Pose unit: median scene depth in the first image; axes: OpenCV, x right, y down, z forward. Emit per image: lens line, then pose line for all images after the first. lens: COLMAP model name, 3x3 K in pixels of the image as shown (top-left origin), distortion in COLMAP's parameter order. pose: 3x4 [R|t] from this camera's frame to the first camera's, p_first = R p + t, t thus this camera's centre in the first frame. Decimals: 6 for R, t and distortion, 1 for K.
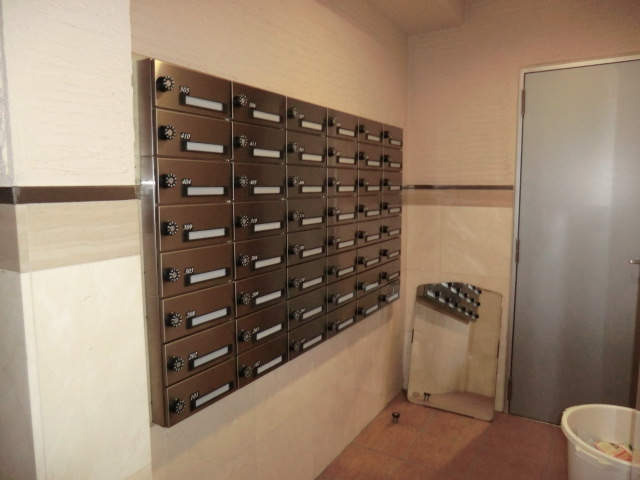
lens RADIAL K [[455.3, 0, 320.5], [0, 455.3, 231.7], [0, 0, 1]] dist [-0.034659, 0.004232]
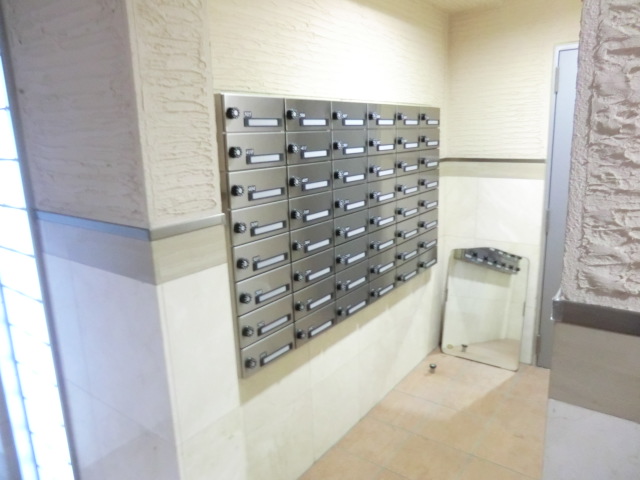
lens RADIAL K [[451.7, 0, 320.0], [0, 451.7, 240.0], [0, 0, 1]] dist [-0.049160, 0.000534]
pose [[0.995111, -0.012832, -0.097929, 0.001752], [0.025225, 0.991660, 0.126388, -0.060754], [0.095491, -0.128241, 0.987135, -0.100038]]
